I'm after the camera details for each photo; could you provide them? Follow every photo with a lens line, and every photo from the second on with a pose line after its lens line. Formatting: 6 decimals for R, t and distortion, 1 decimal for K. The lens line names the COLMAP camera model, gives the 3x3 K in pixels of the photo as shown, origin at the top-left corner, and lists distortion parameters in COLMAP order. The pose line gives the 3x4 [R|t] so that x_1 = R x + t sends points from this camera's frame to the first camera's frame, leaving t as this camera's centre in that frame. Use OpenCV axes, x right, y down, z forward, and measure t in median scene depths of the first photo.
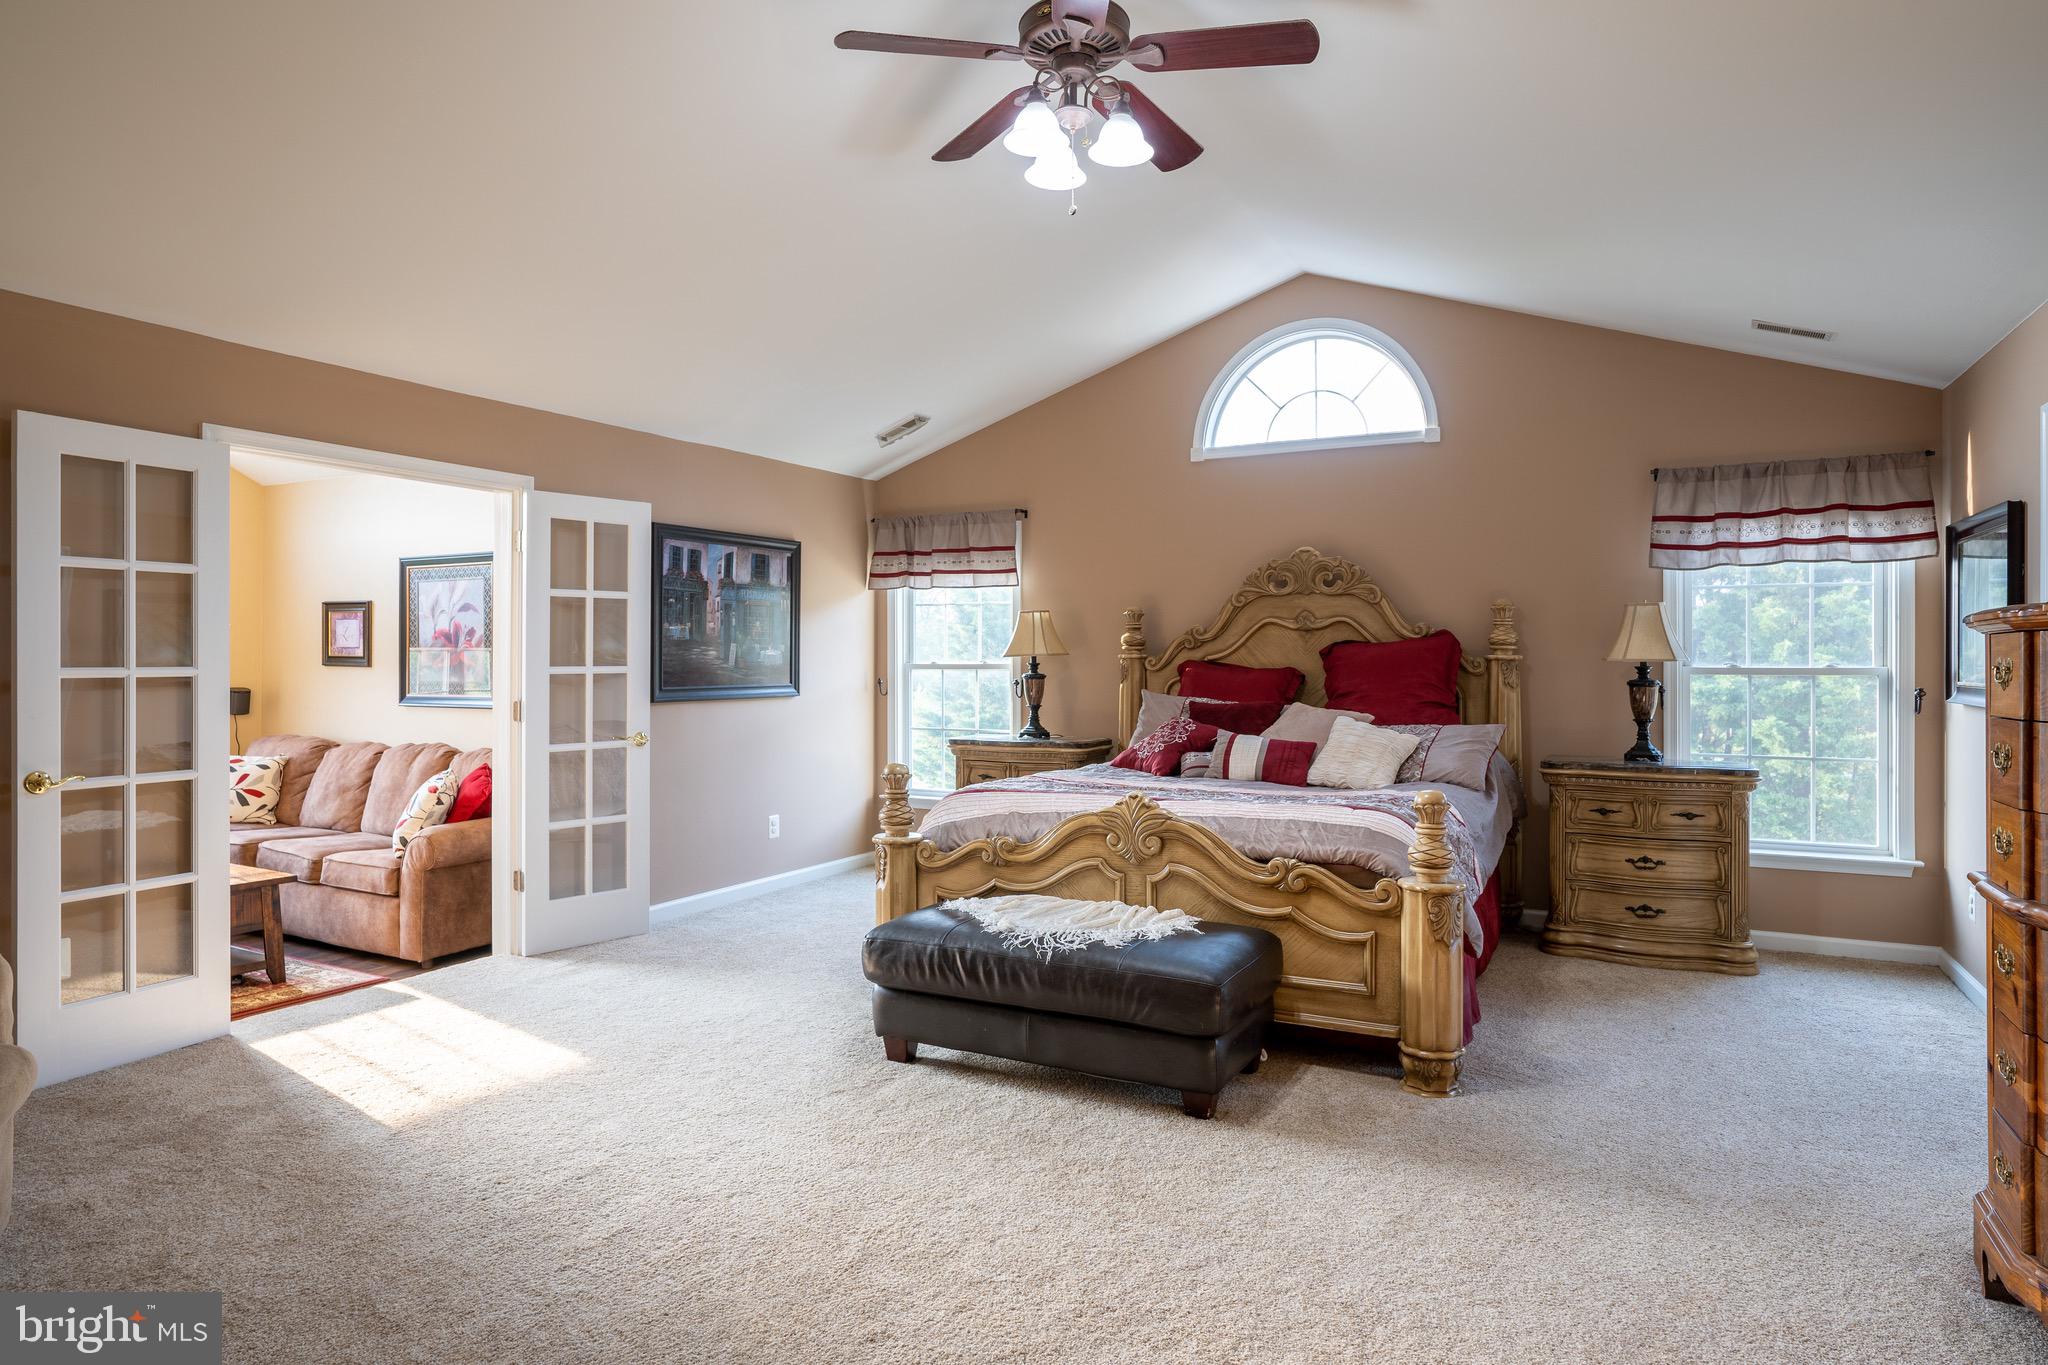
lens RADIAL K [[1190.0, 0, 1023.0], [0, 1190.0, 648.3], [0, 0, 1]] dist [-0.045242, 0.041265]
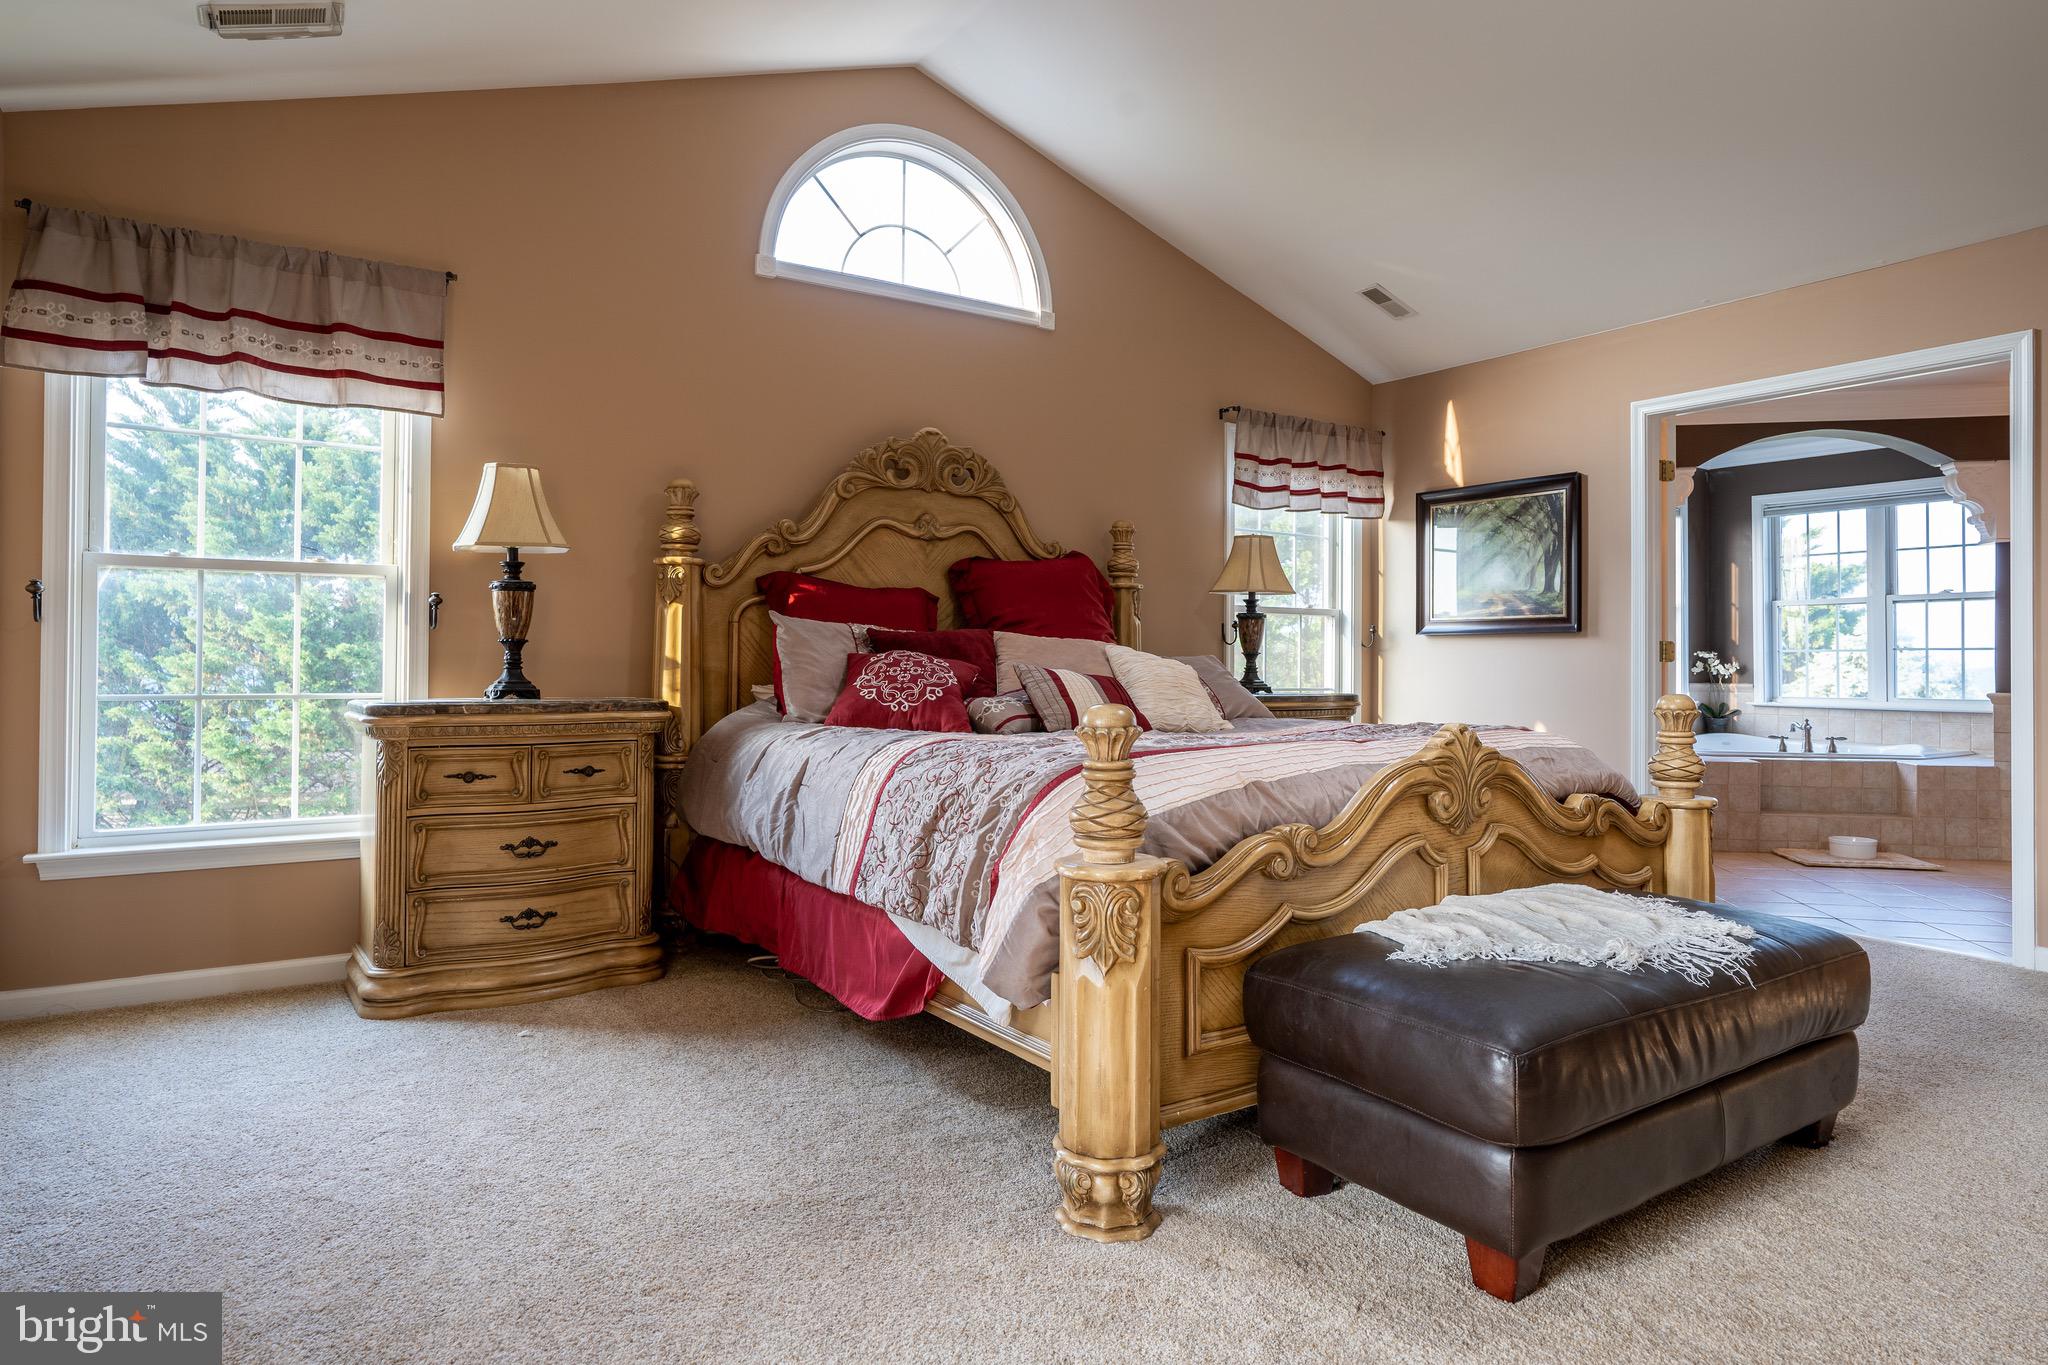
lens RADIAL K [[1190.0, 0, 1023.0], [0, 1190.0, 648.3], [0, 0, 1]] dist [-0.045242, 0.041265]
pose [[0.475702, 0.011144, 0.879536, -0.384643], [-0.018161, 0.999831, -0.002846, 0.053576], [-0.879419, -0.014620, 0.475824, 0.576714]]
